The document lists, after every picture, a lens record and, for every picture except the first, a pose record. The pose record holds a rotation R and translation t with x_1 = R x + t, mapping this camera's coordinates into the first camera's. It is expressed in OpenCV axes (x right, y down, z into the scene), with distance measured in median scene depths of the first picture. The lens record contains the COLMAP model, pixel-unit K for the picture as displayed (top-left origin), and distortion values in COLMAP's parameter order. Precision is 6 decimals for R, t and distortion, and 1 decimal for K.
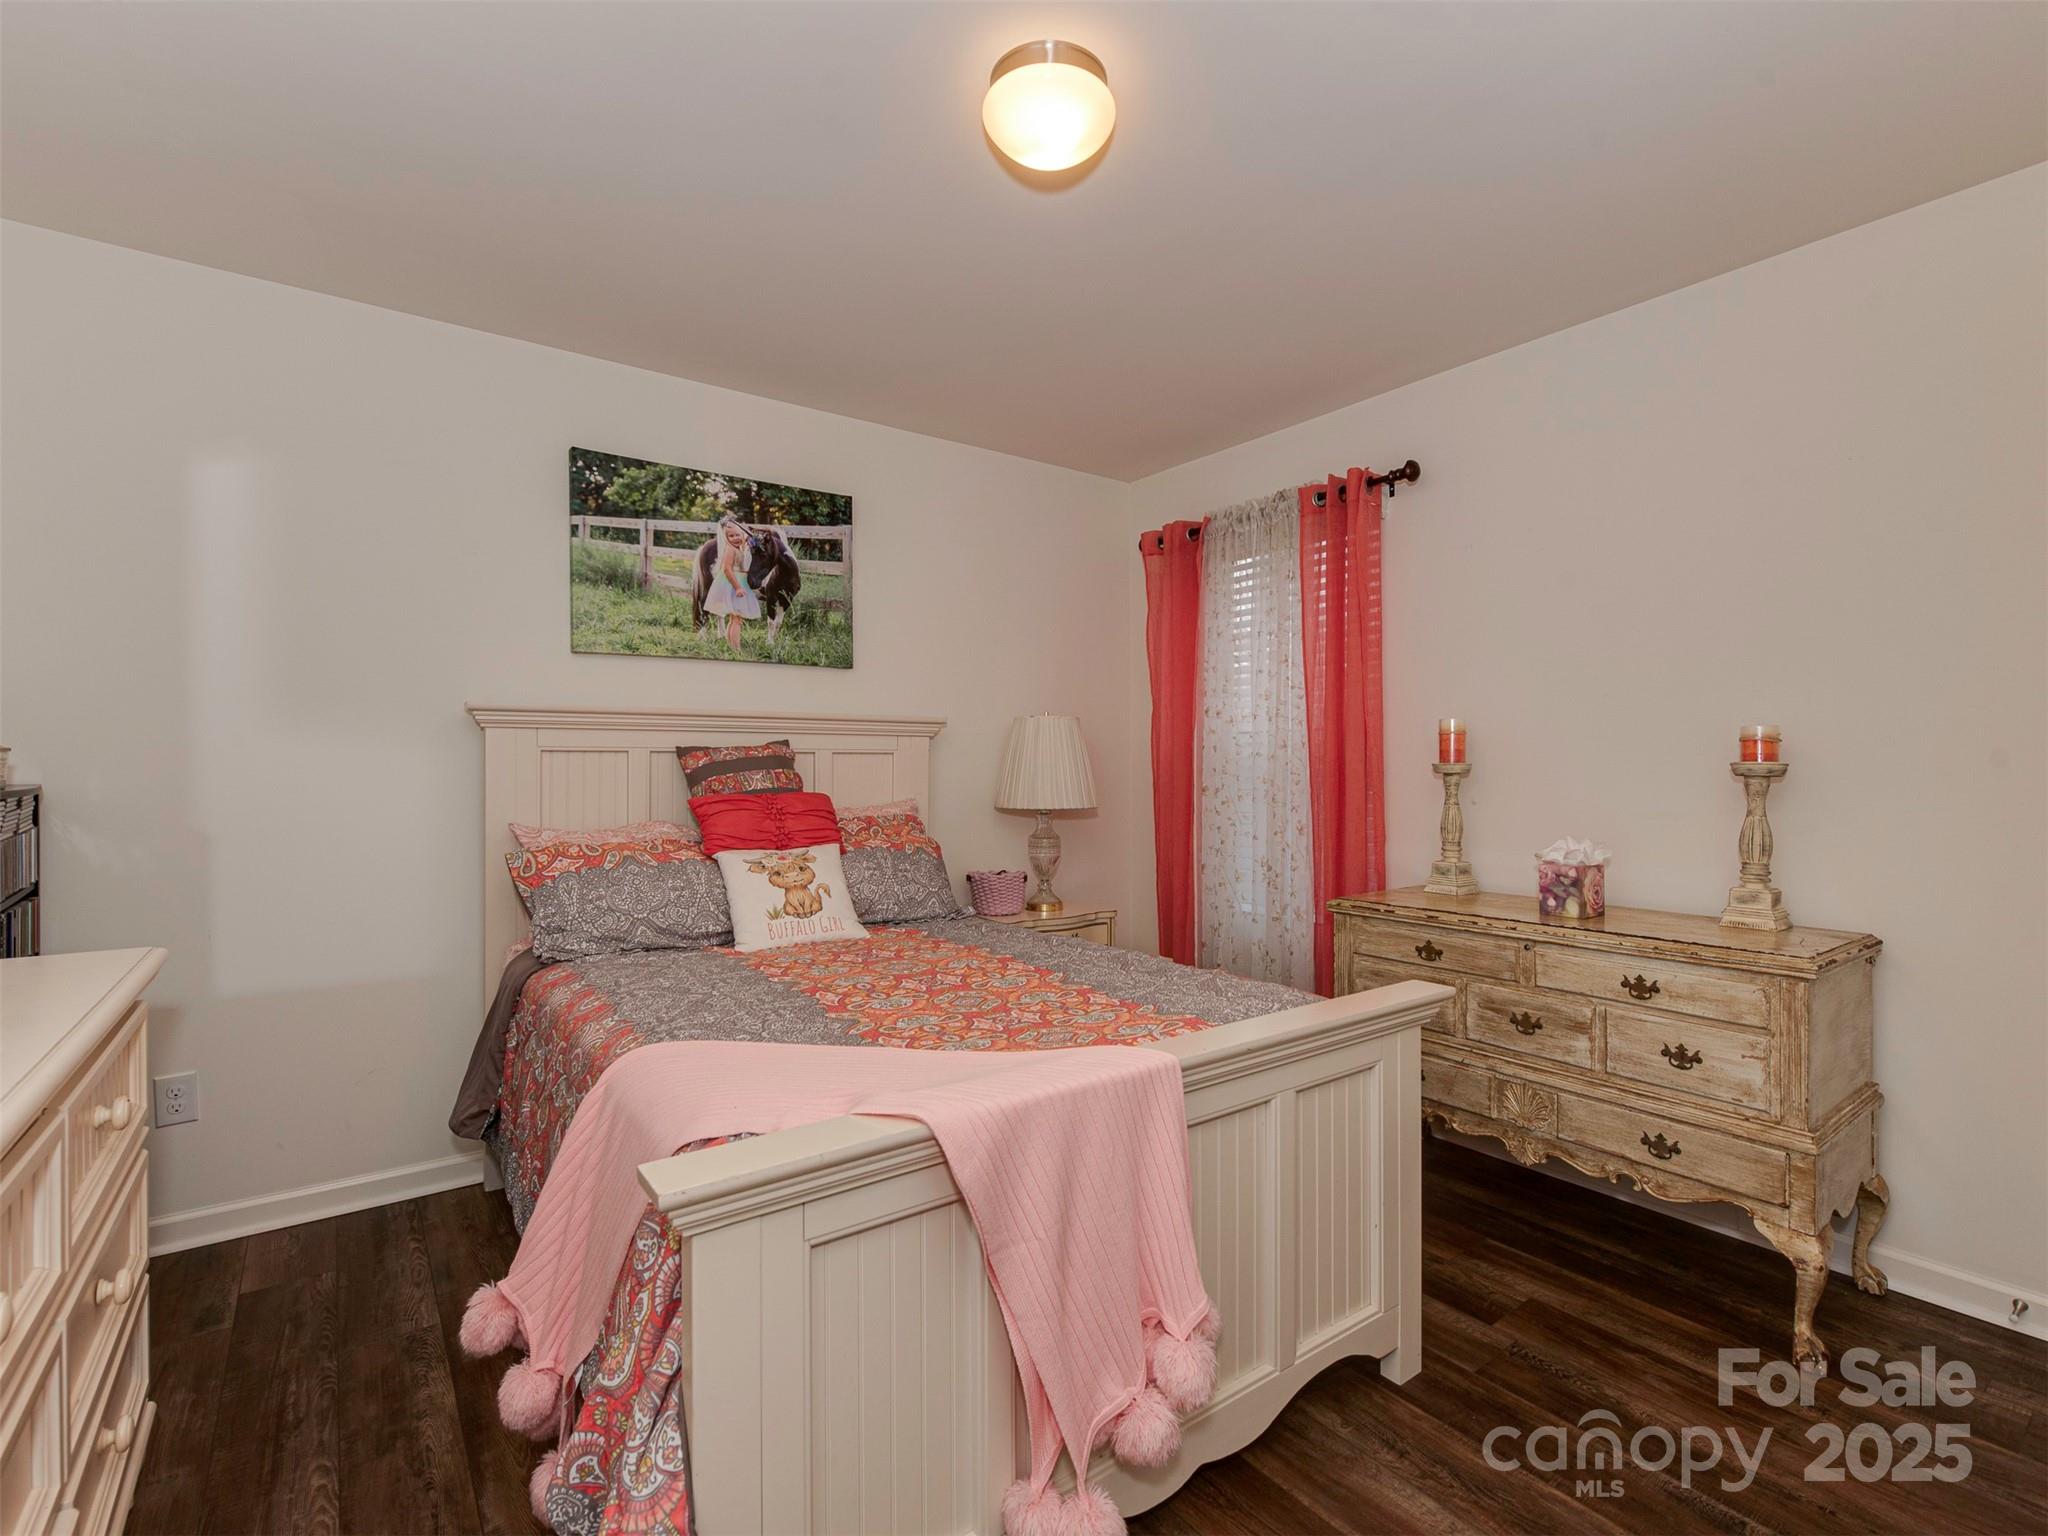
lens RADIAL K [[938.2, 0, 1026.9], [0, 938.2, 770.9], [0, 0, 1]] dist [-0.000951, -0.001600]
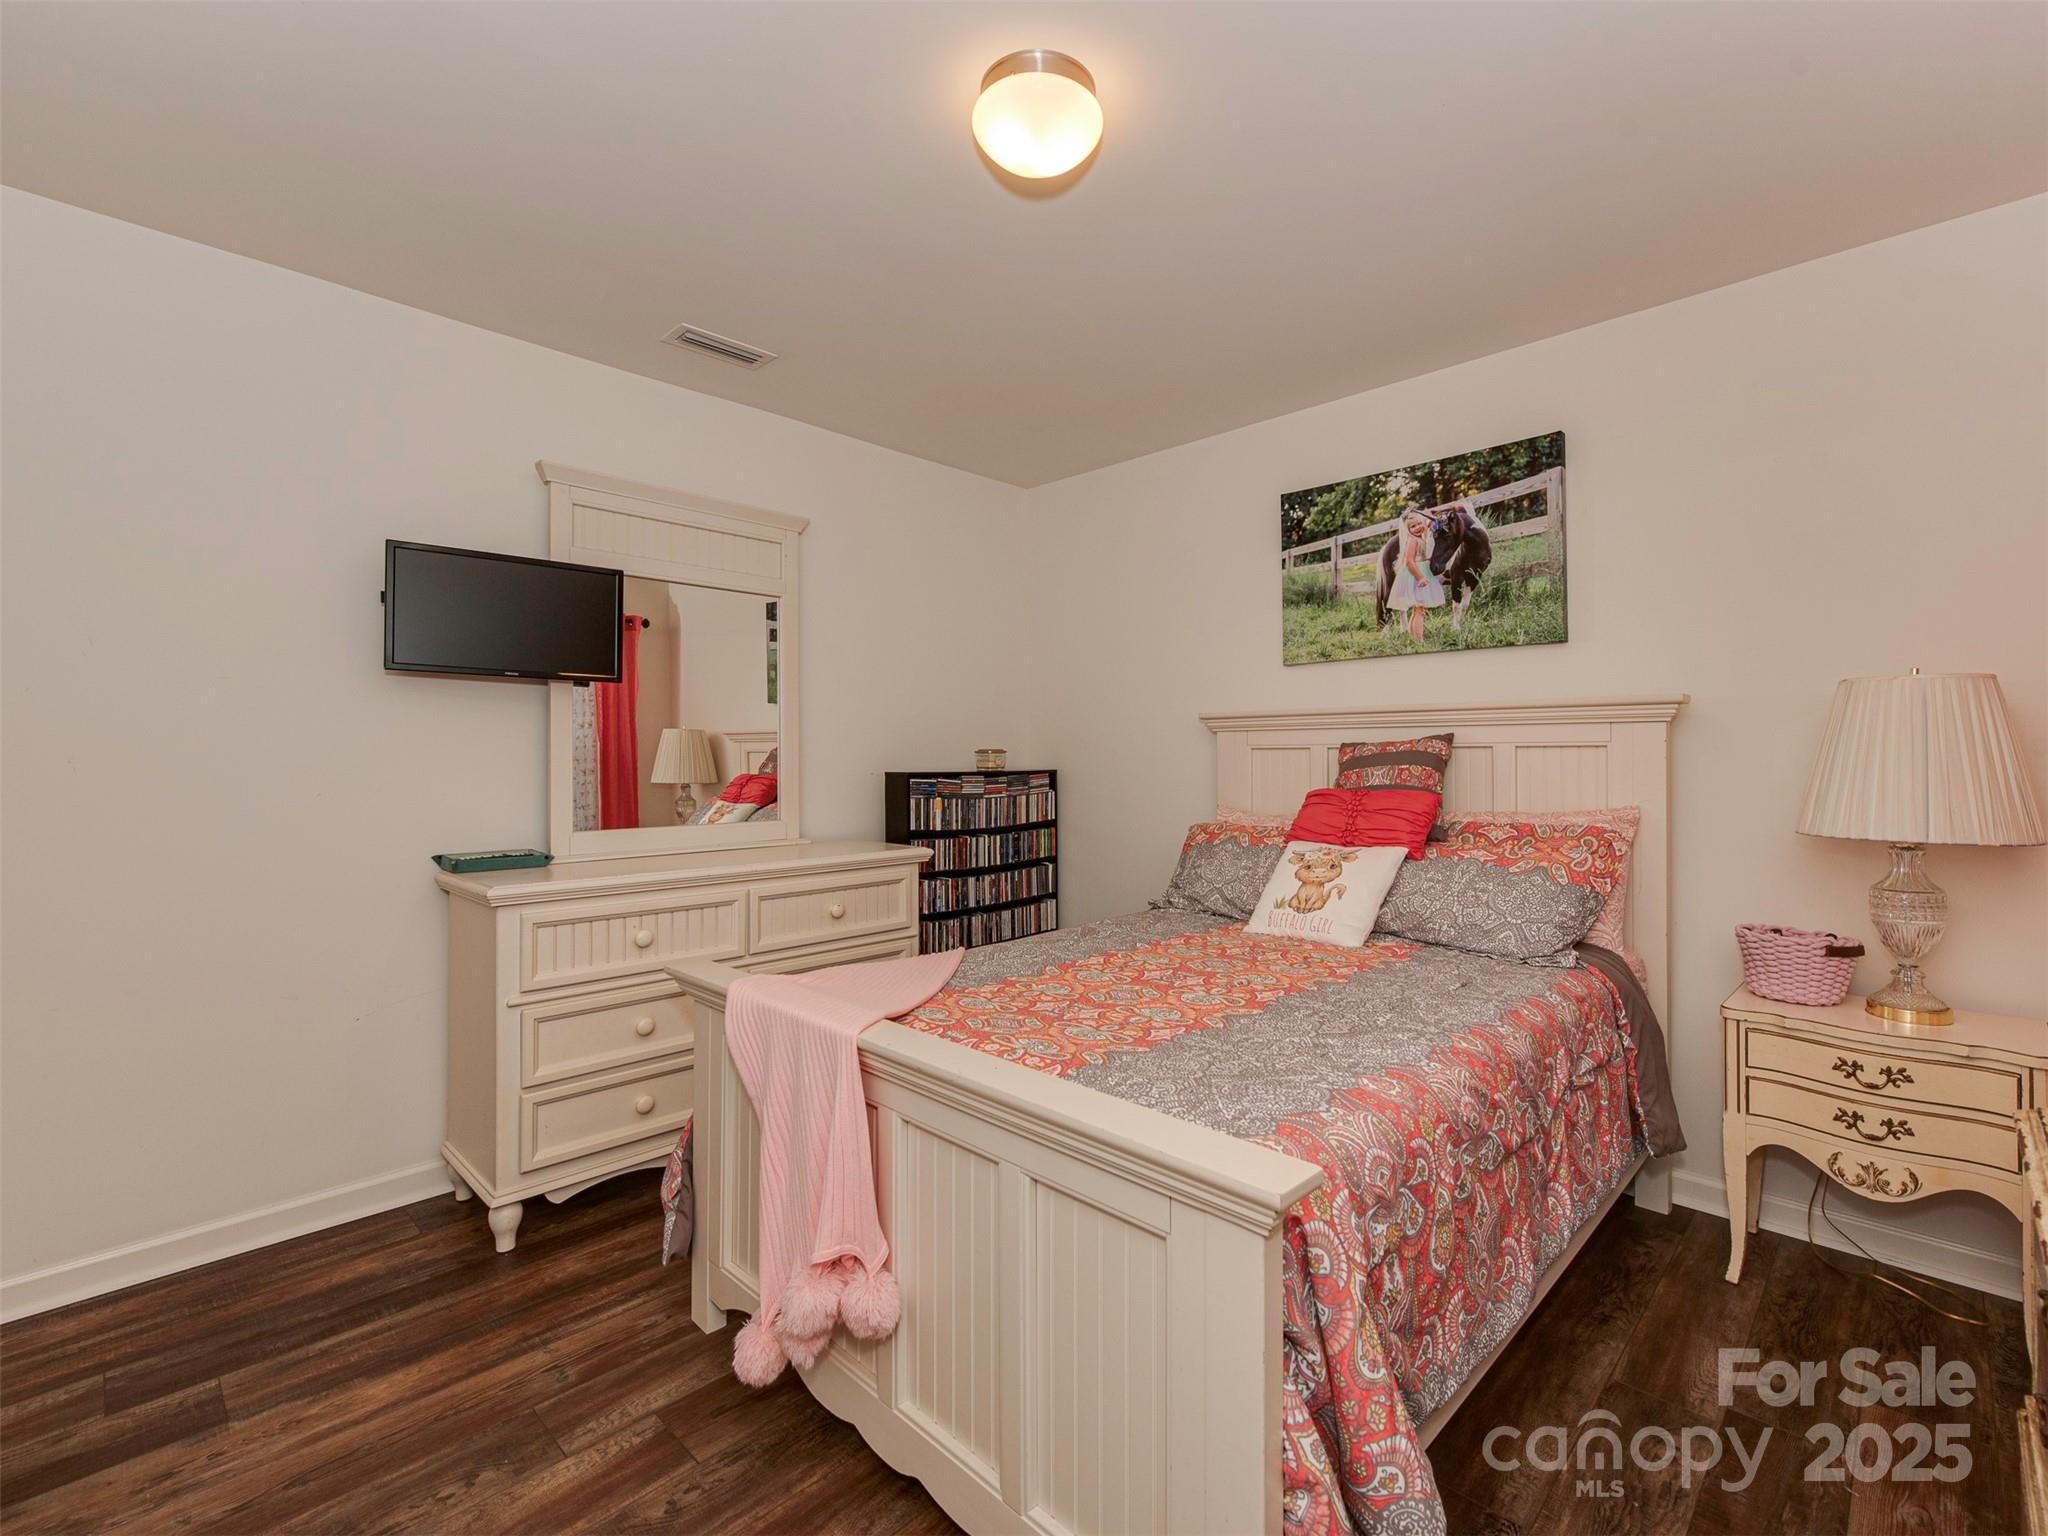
lens RADIAL K [[919.9, 0, 1030.4], [0, 919.9, 752.7], [0, 0, 1]] dist [0.010273, -0.003477]
pose [[0.151591, 0.003292, -0.988438, 0.581430], [-0.001230, 0.999994, 0.003142, -0.016943], [0.988443, 0.000739, 0.151594, 0.461996]]
